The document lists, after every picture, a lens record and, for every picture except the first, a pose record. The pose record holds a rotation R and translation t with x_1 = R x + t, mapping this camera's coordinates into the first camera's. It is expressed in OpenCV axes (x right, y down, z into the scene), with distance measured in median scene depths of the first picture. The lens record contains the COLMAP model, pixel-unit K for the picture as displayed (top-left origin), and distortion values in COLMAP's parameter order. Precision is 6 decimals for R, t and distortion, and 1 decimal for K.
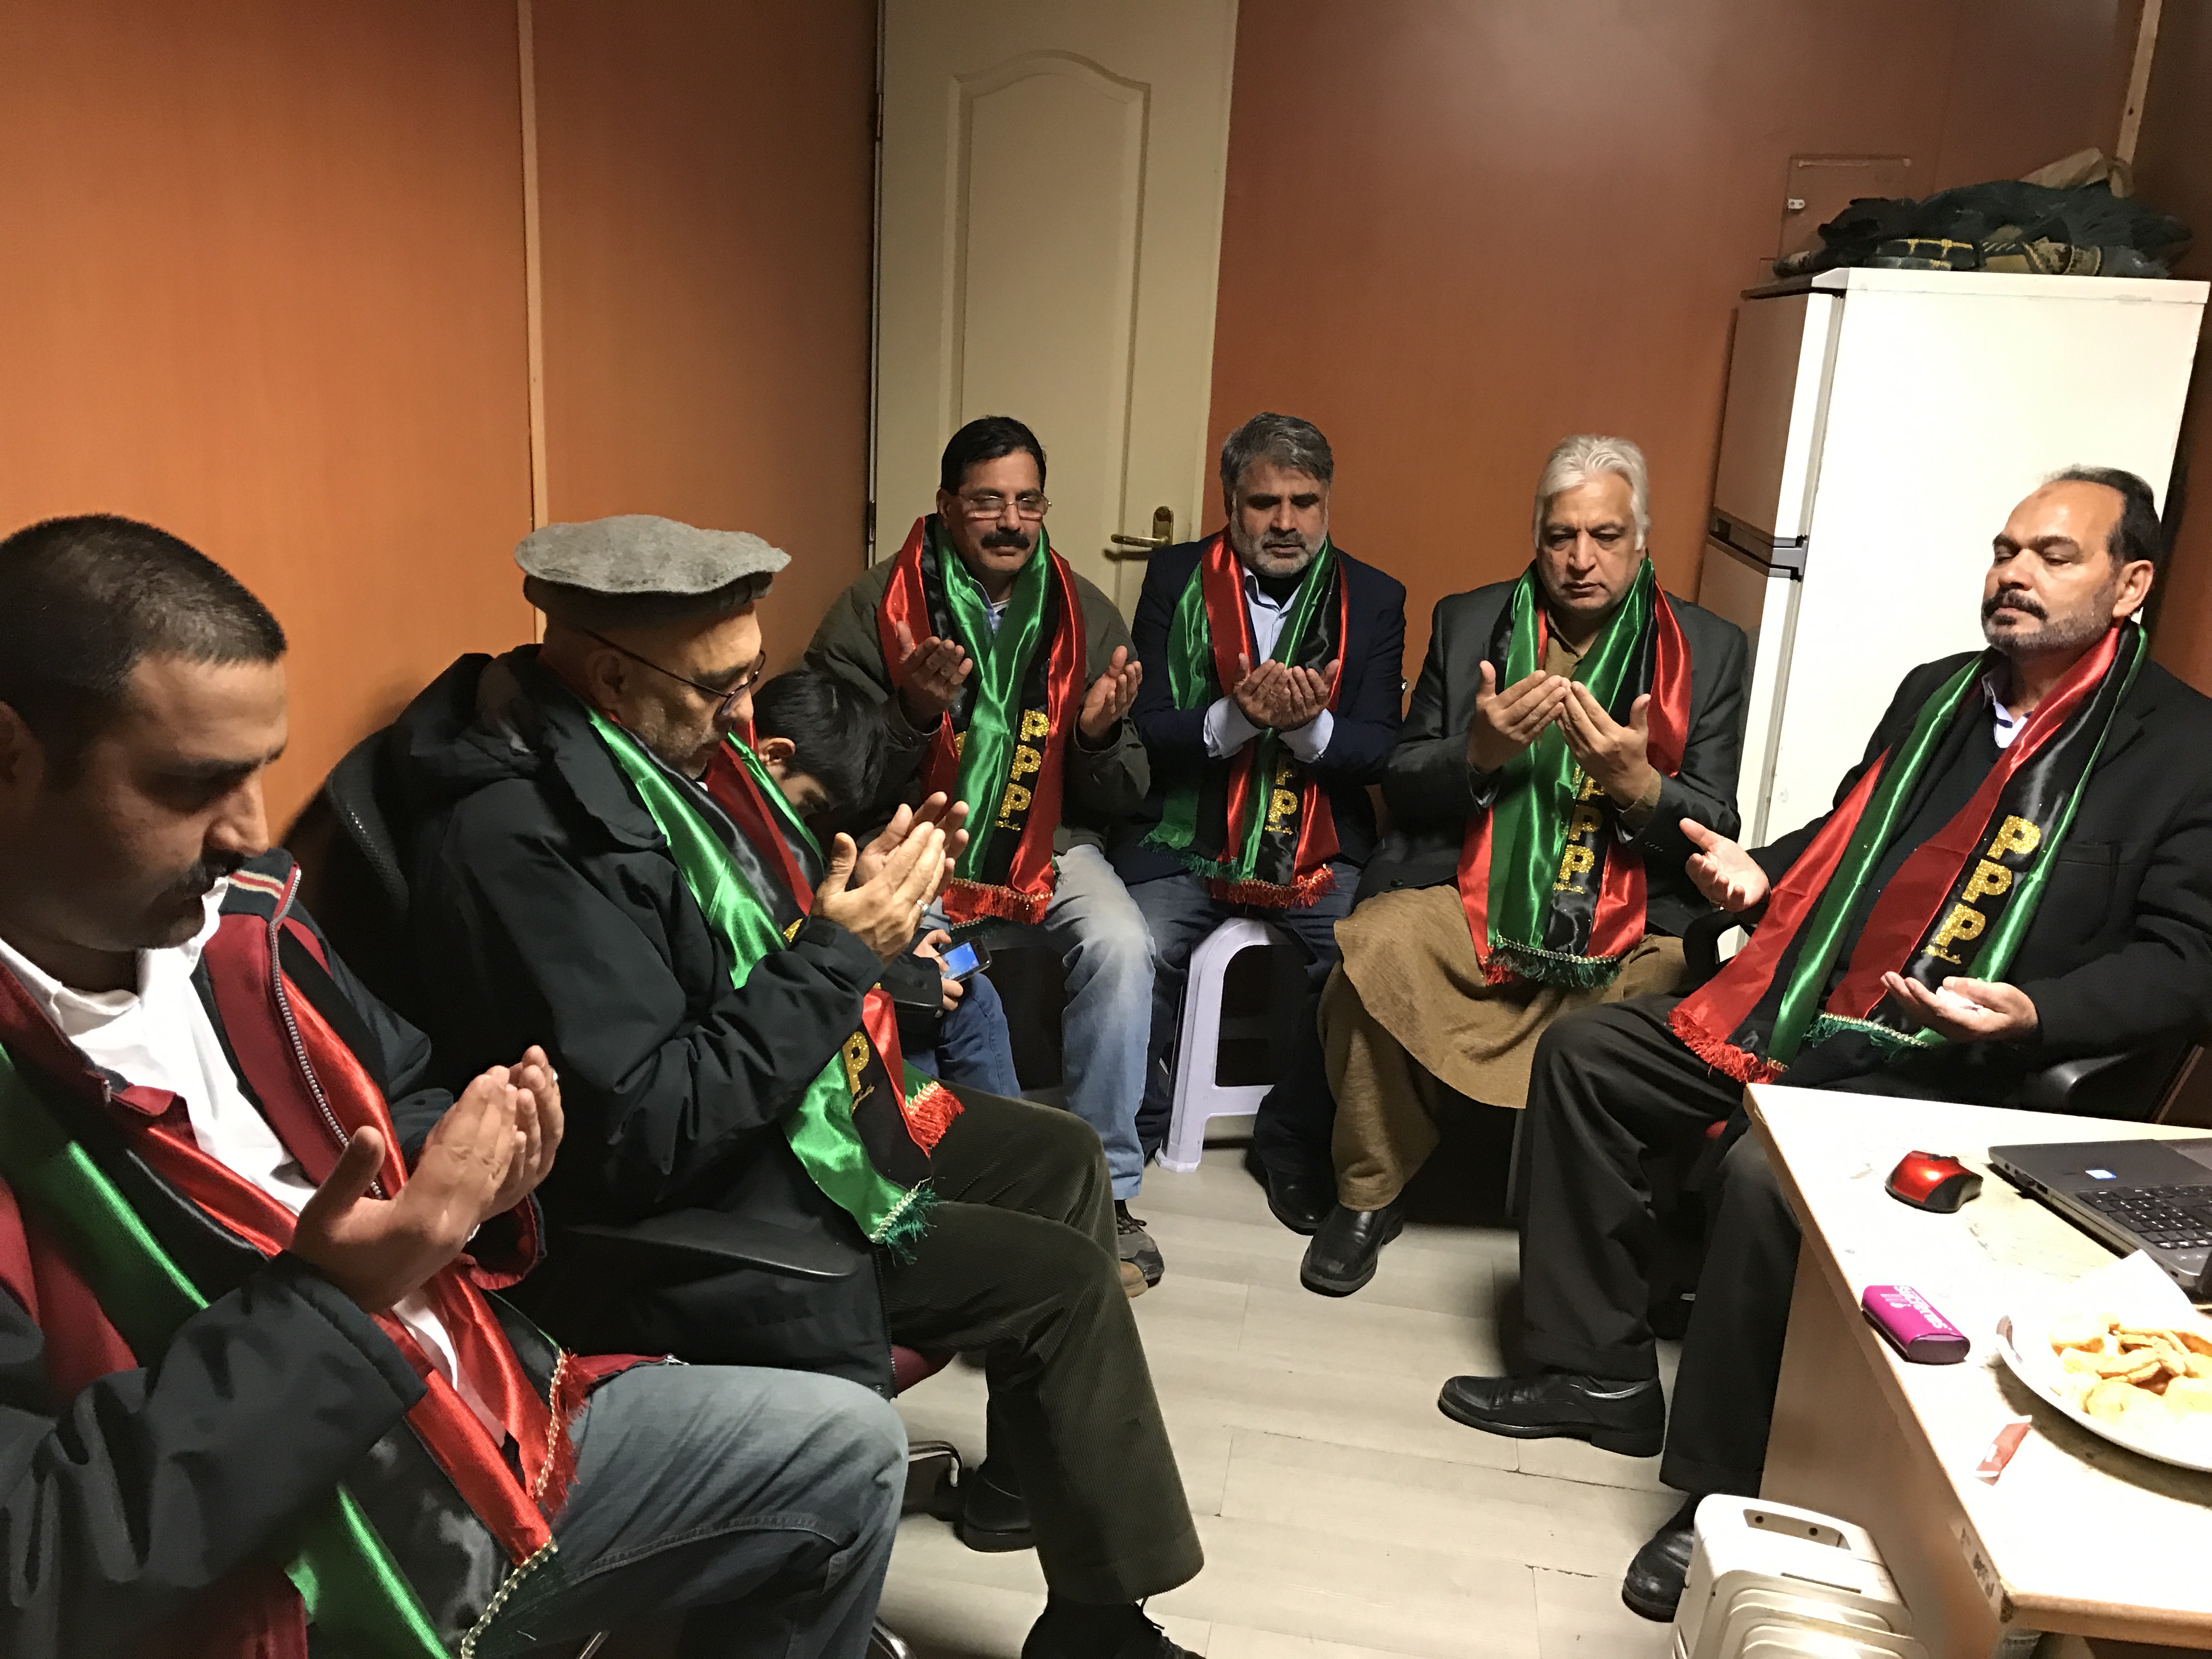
lens RADIAL K [[1782.5, 0, 1098.0], [0, 1782.5, 855.6], [0, 0, 1]] dist [0.043052, -0.130988]
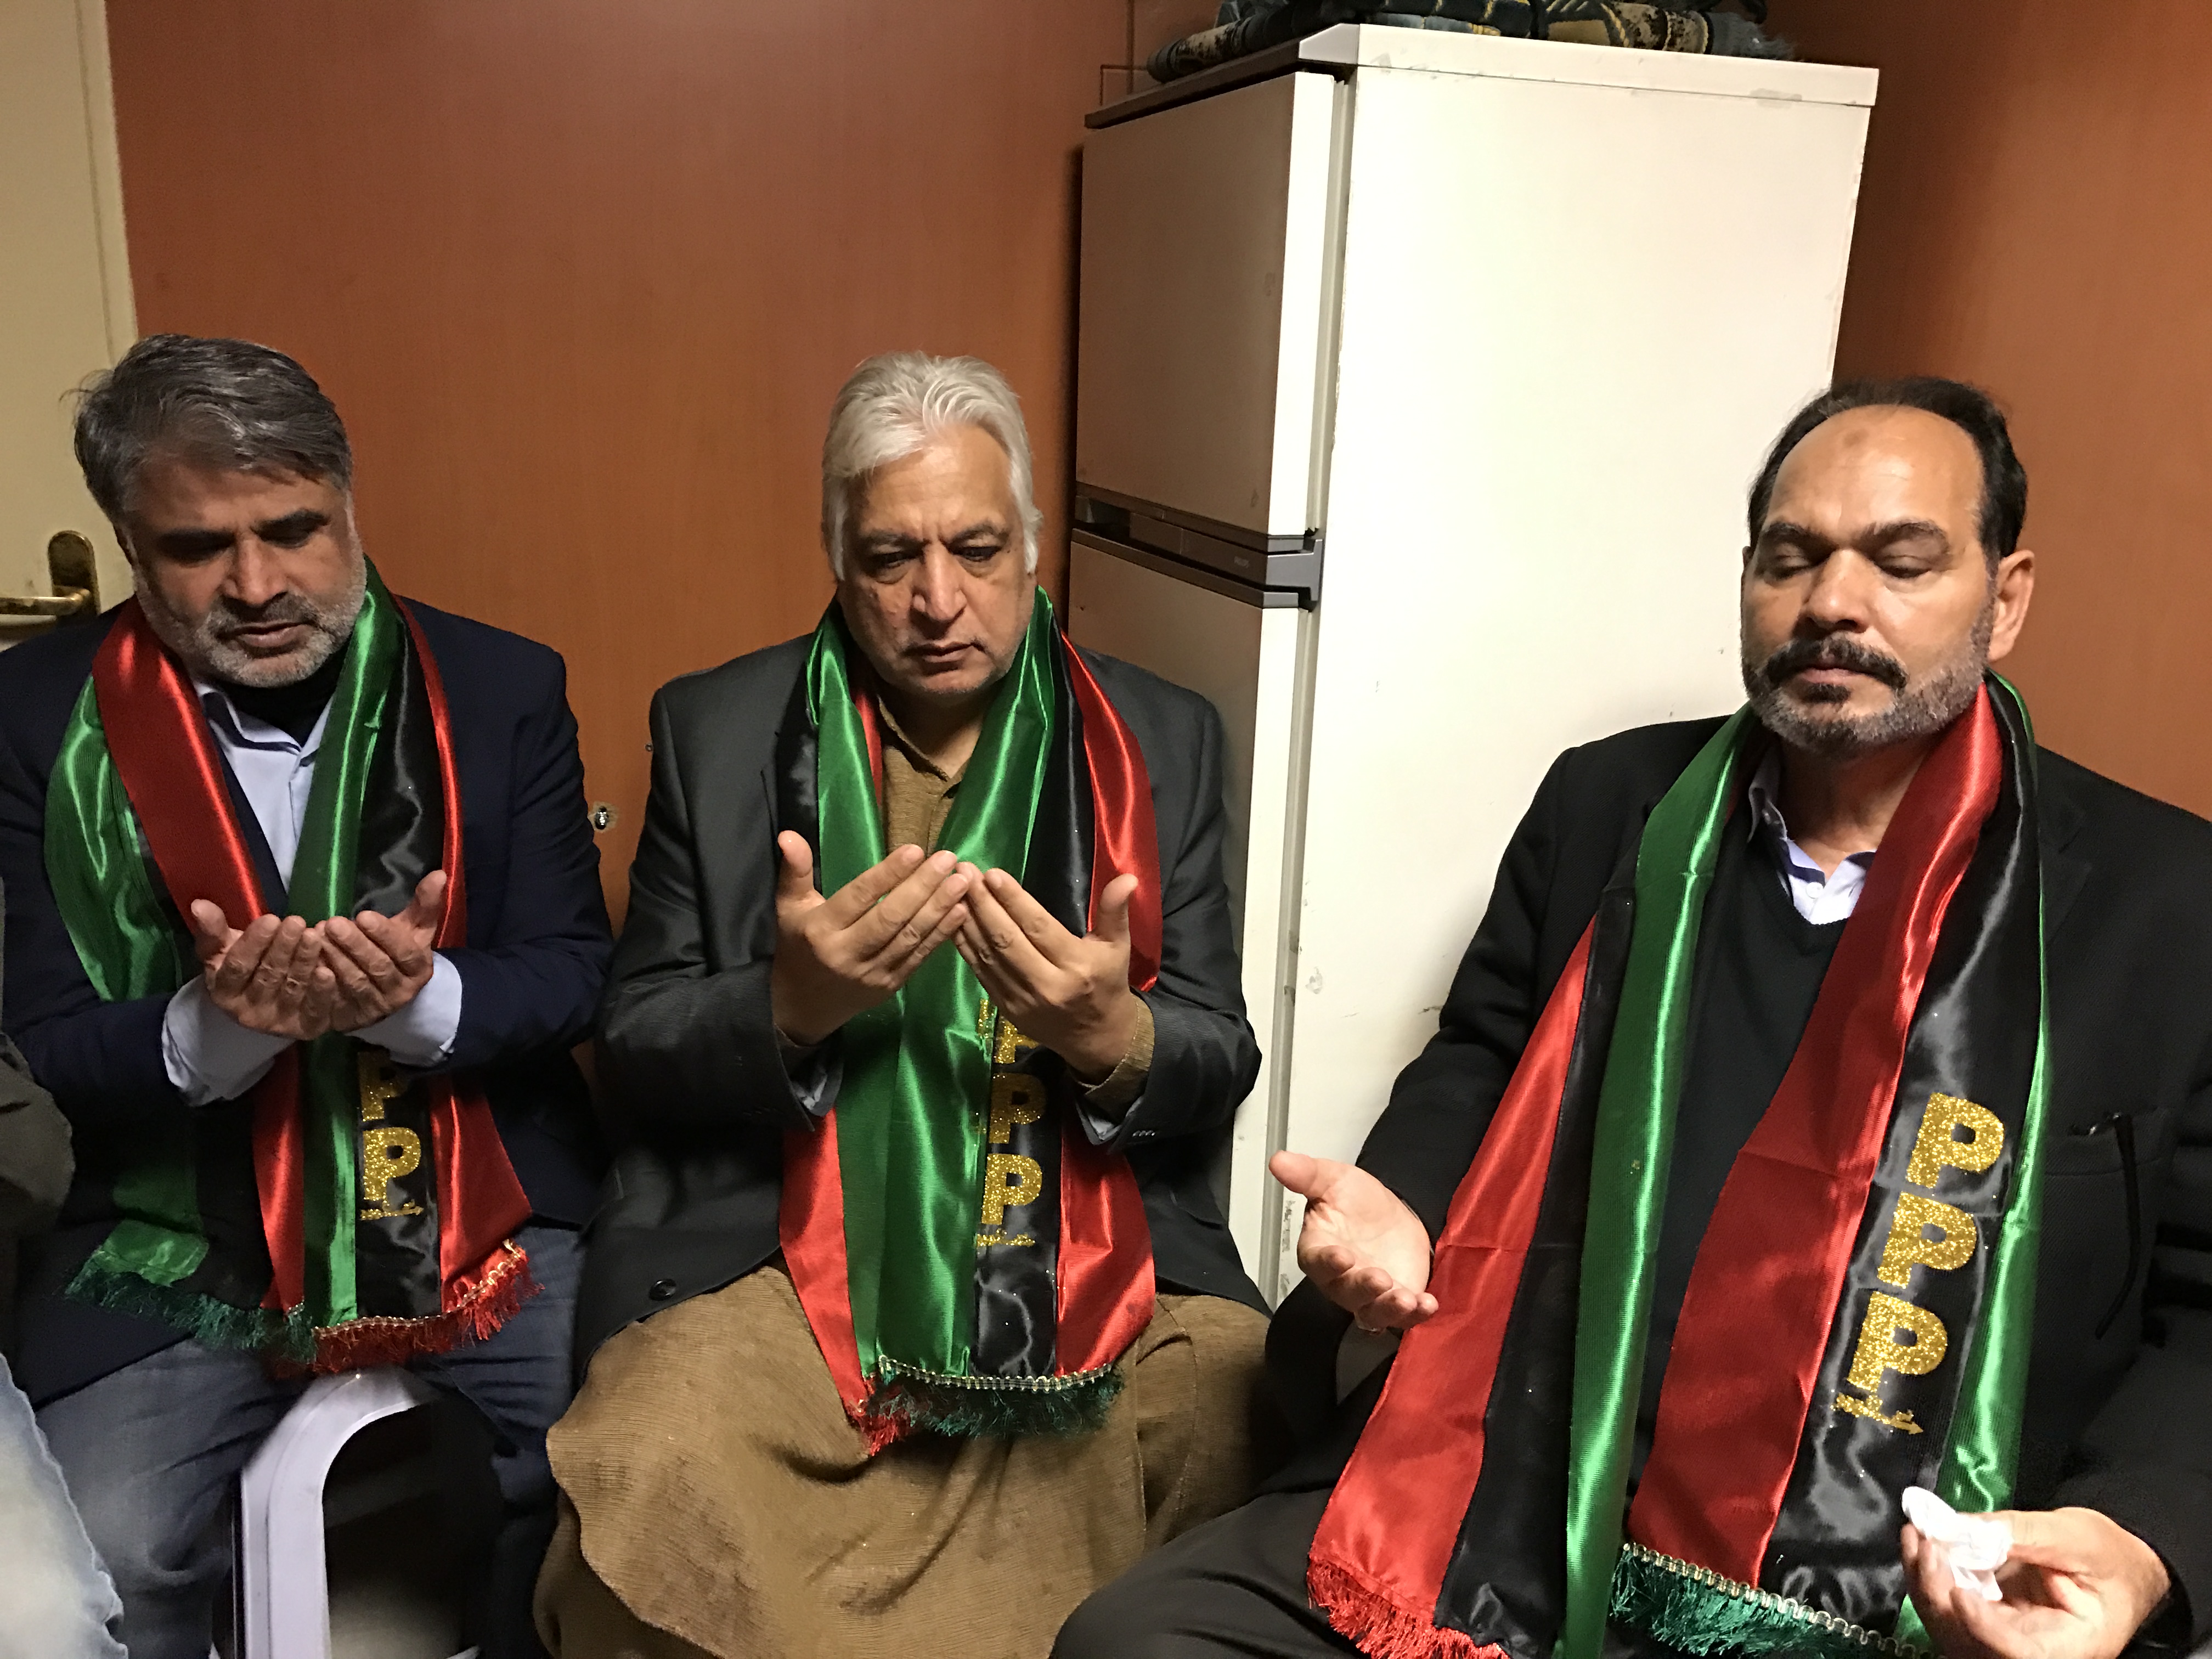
lens RADIAL K [[1782.5, 0, 1098.0], [0, 1782.5, 855.6], [0, 0, 1]] dist [0.043052, -0.130988]
pose [[0.885694, -0.139691, 0.442755, 0.075617], [0.127542, 0.990178, 0.057268, -0.115964], [-0.446406, 0.005748, 0.894812, 0.522625]]
